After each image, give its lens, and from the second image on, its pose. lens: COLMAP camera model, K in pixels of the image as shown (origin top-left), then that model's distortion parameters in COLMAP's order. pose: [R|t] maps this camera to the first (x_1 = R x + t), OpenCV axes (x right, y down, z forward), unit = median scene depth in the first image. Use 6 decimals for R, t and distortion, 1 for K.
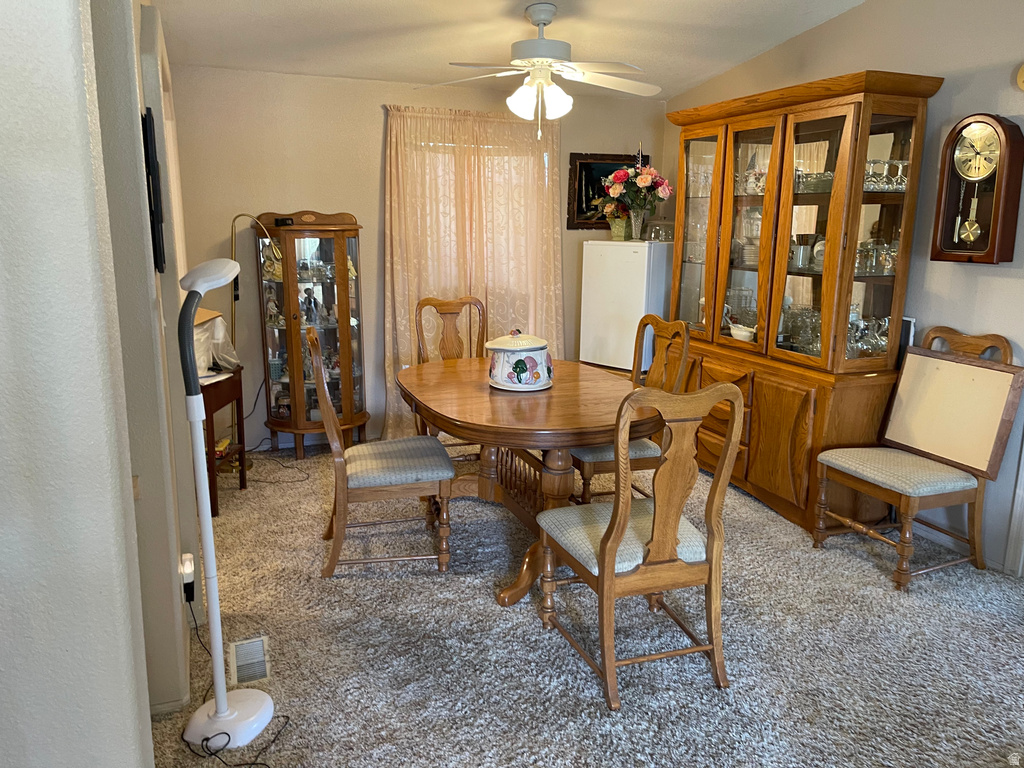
lens RADIAL K [[766.2, 0, 487.7], [0, 766.2, 388.1], [0, 0, 1]] dist [0.104759, -0.153938]
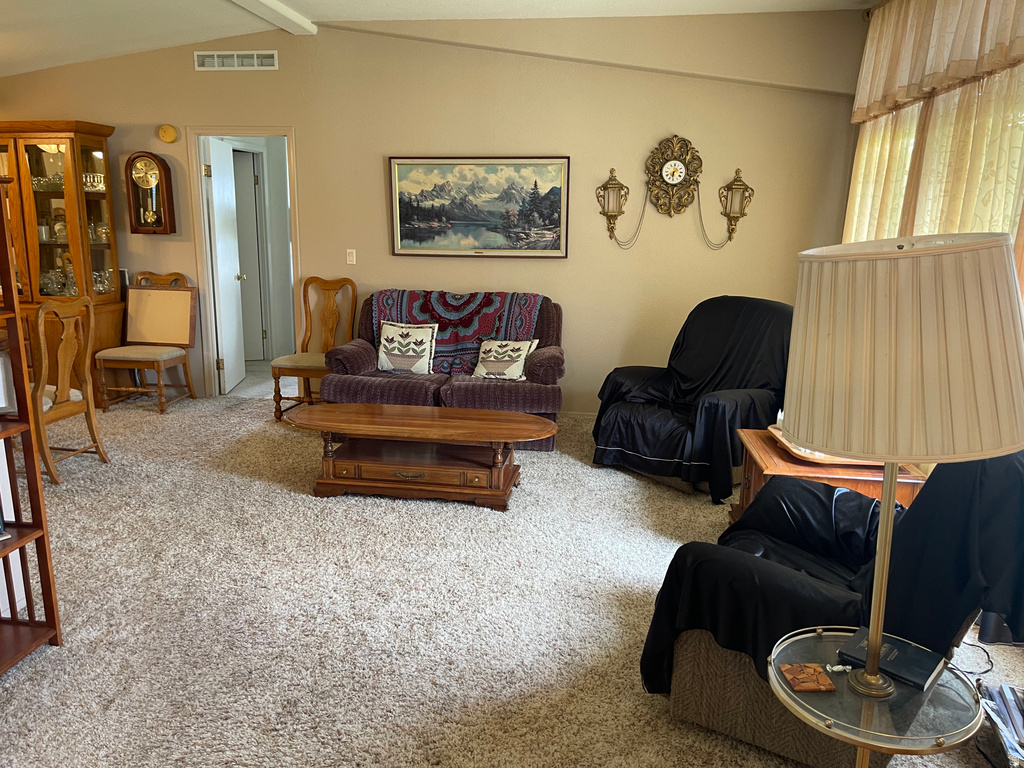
lens RADIAL K [[766.2, 0, 487.7], [0, 766.2, 388.1], [0, 0, 1]] dist [0.104759, -0.153938]
pose [[0.493594, -0.184562, 0.849883, -0.593229], [0.168898, 0.978960, 0.114500, 0.111607], [-0.853135, 0.087027, 0.514381, -0.555168]]
